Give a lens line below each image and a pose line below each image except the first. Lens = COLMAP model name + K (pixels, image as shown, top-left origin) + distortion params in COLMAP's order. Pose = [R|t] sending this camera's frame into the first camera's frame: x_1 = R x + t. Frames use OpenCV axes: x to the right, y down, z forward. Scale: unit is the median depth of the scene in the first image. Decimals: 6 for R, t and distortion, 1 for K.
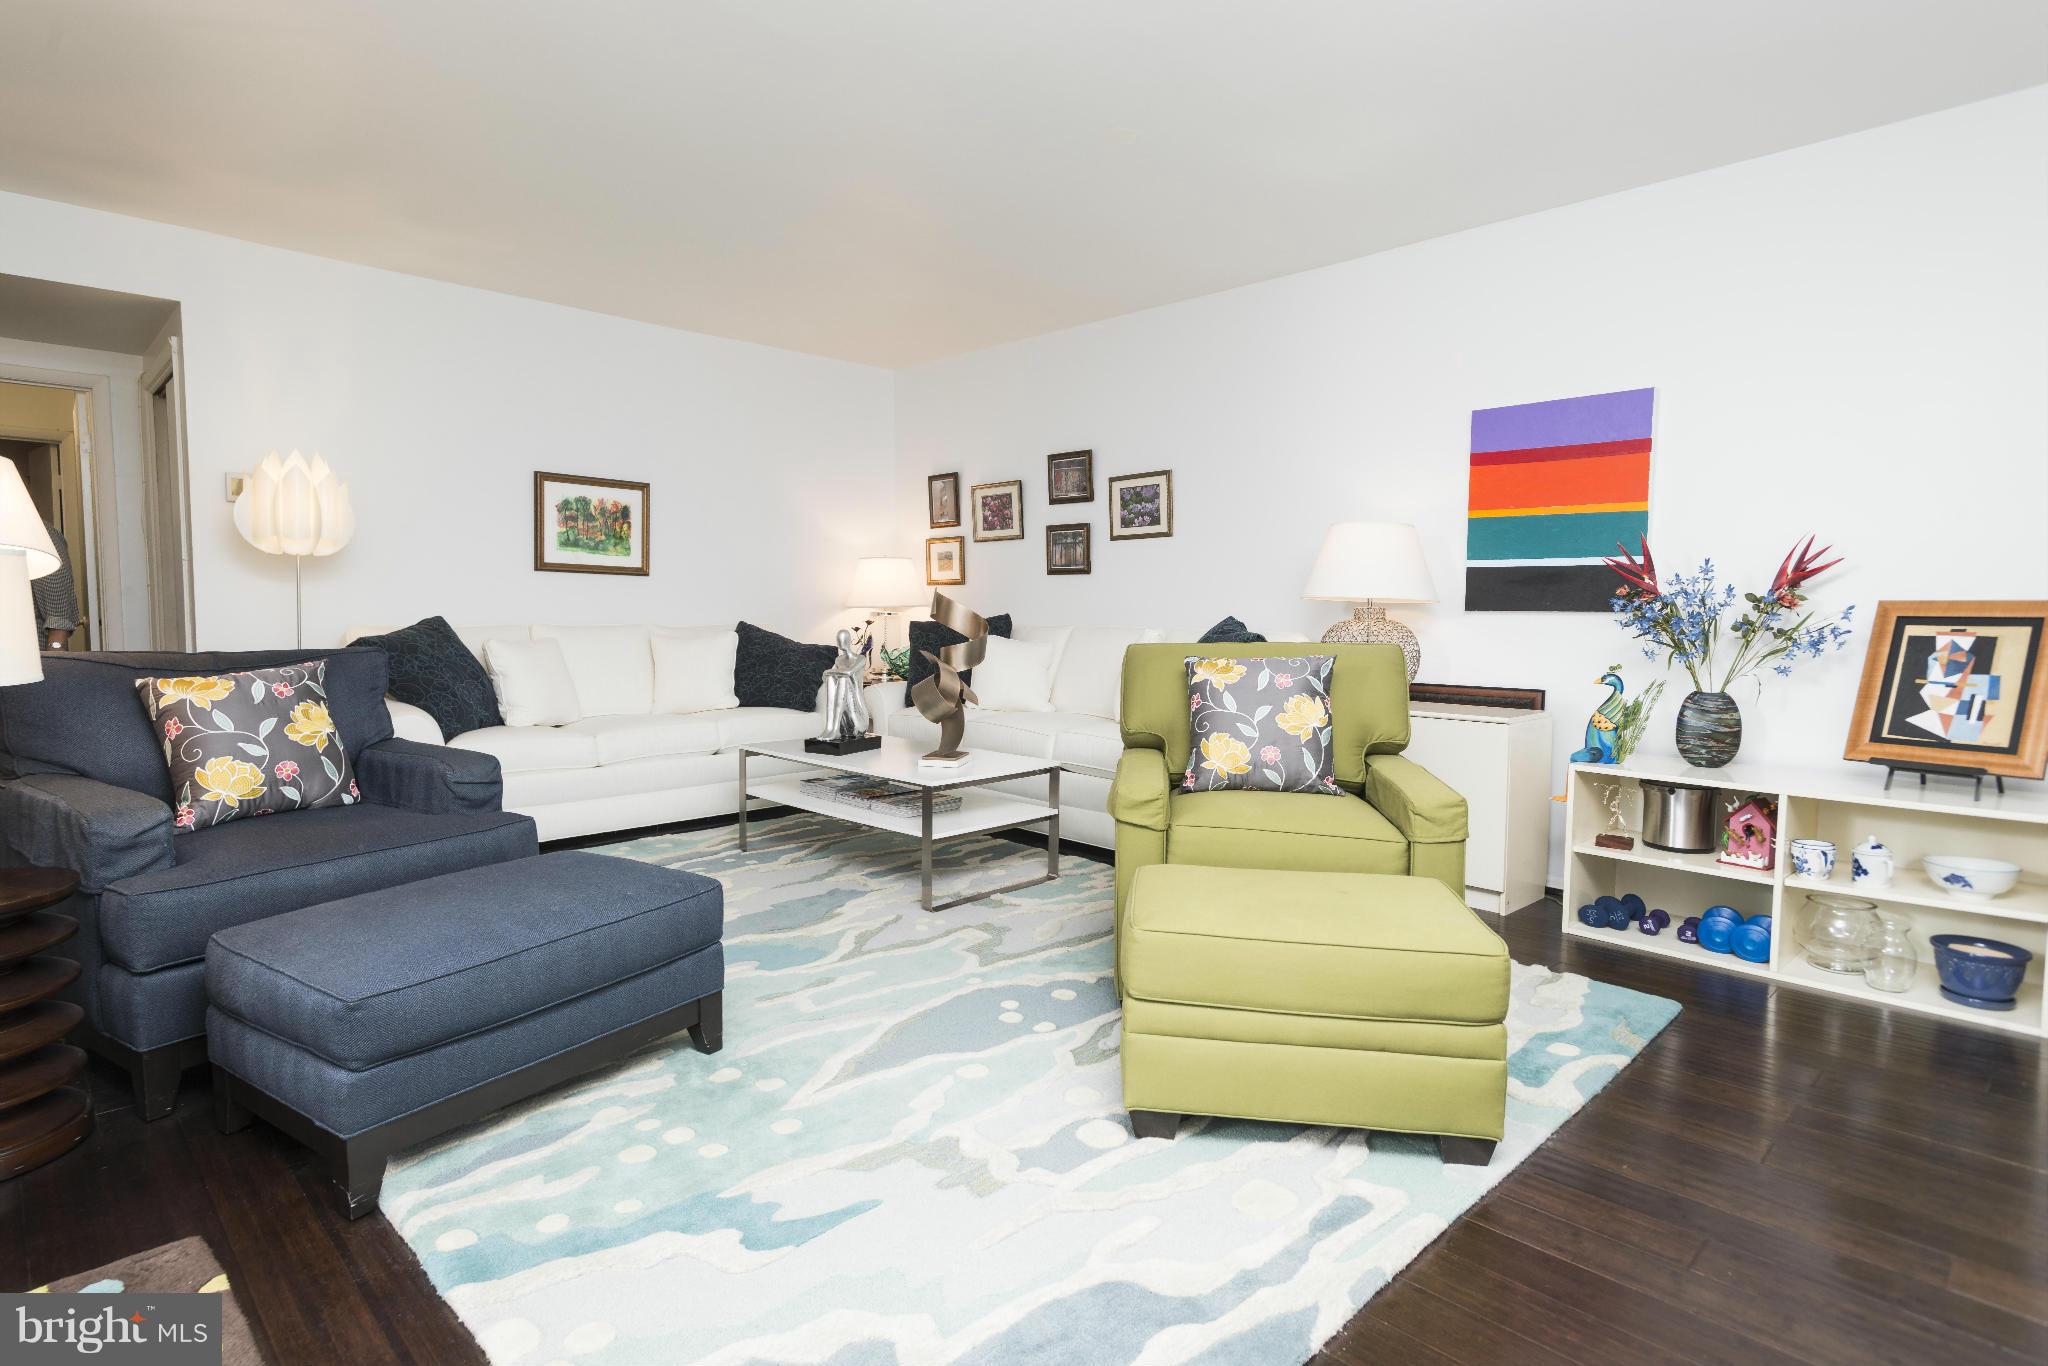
lens RADIAL K [[1057.3, 0, 1024.0], [0, 1057.3, 683.0], [0, 0, 1]] dist [0.032793, 0.000264]
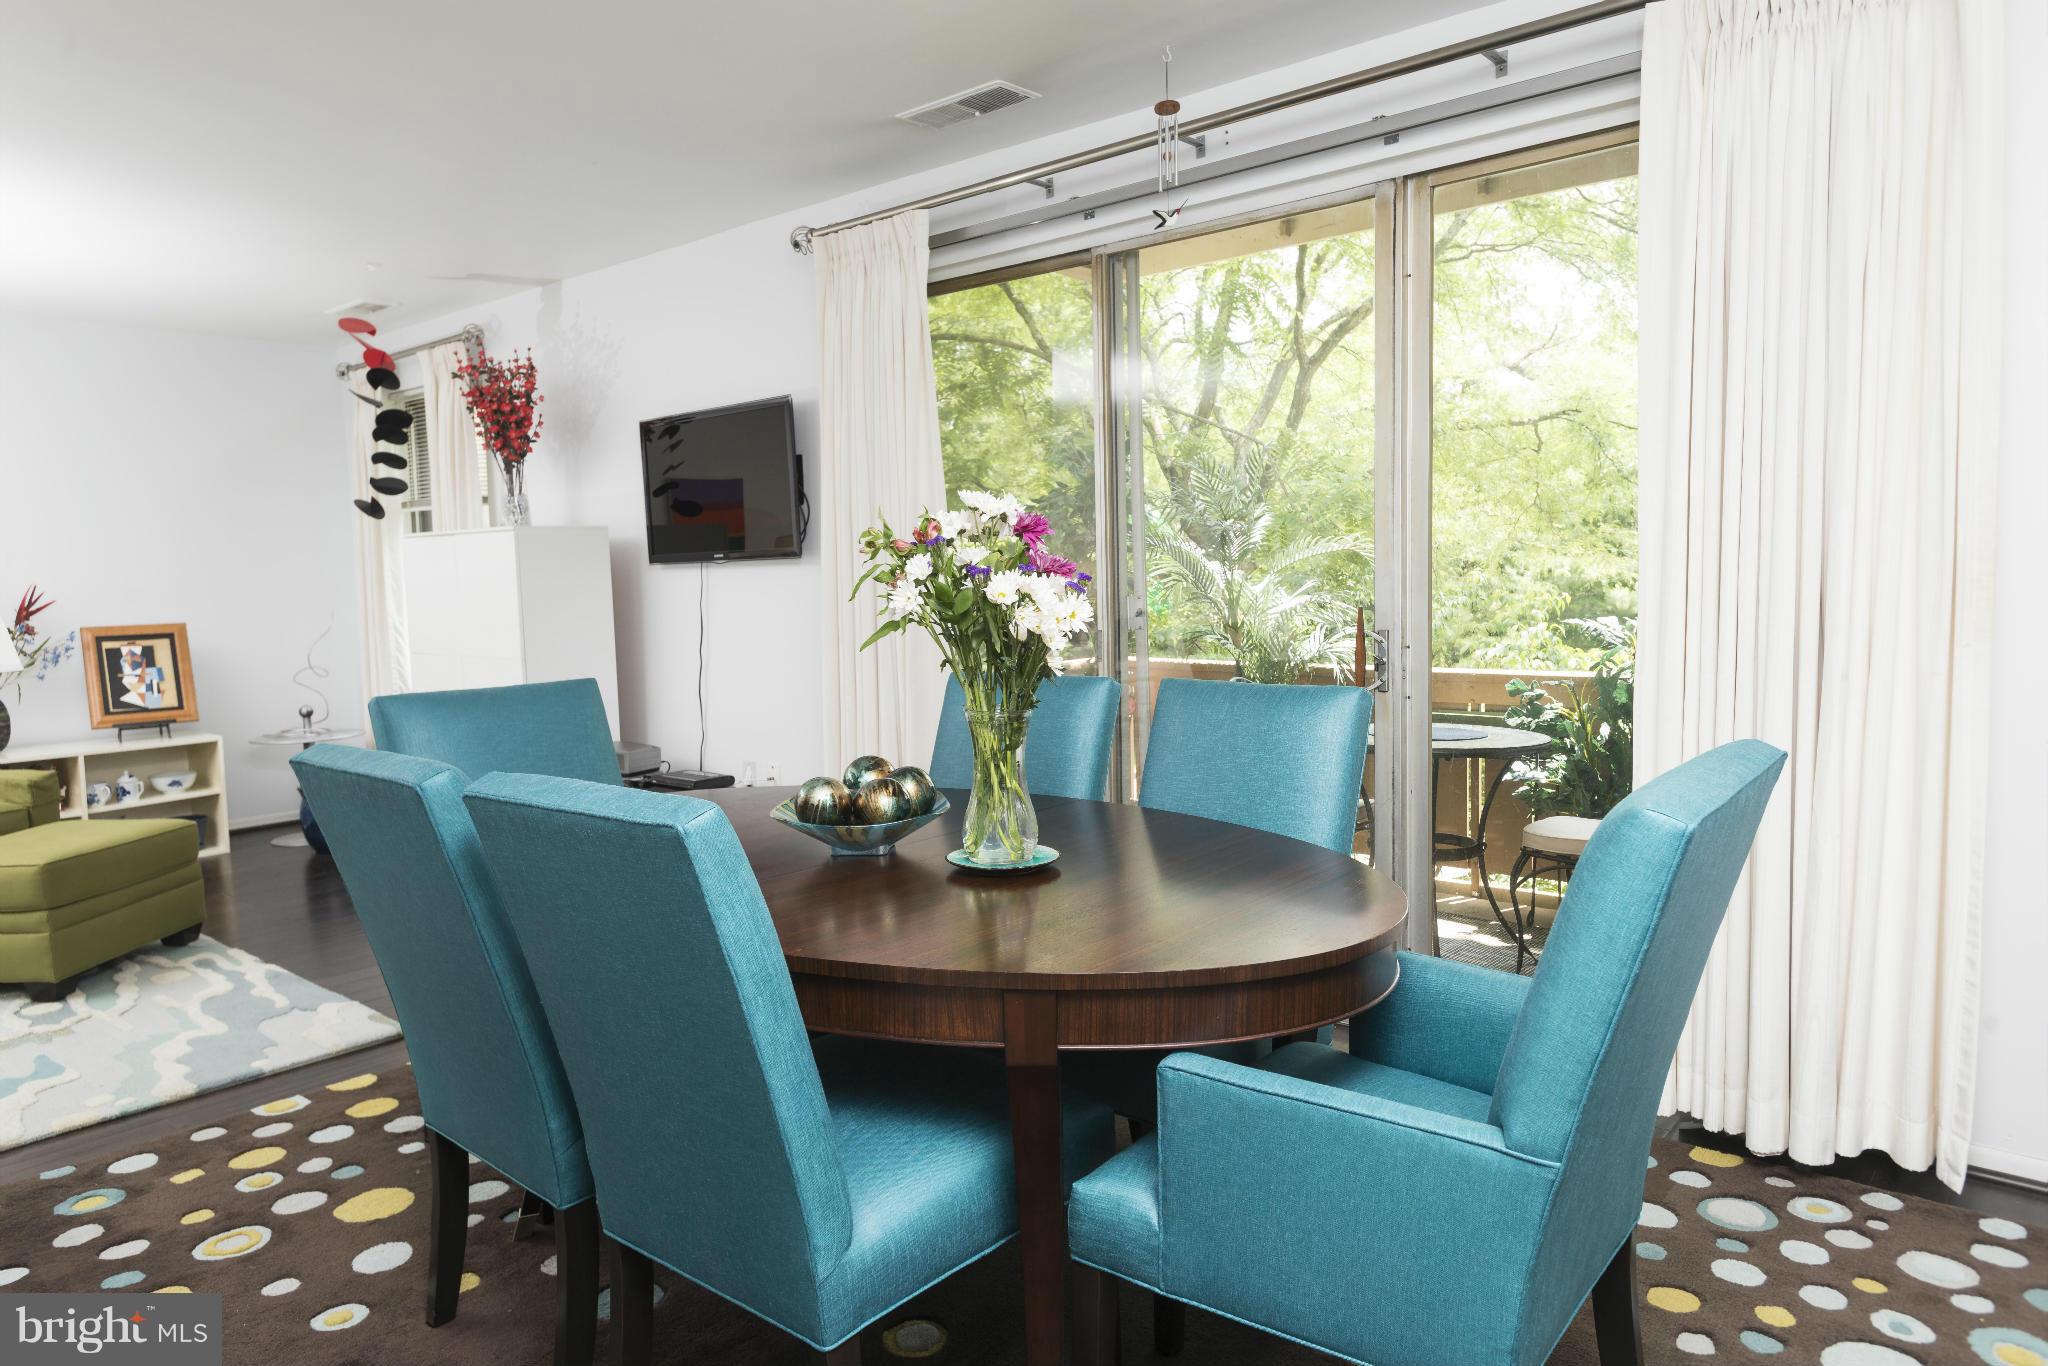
lens RADIAL K [[1294.9, 0, 1021.5], [0, 1294.9, 666.5], [0, 0, 1]] dist [0.047700, 0.000537]
pose [[-0.087475, -0.093990, 0.991723, -1.320838], [0.091489, 0.990574, 0.101950, -0.096727], [-0.991957, 0.099649, -0.078051, -0.215966]]
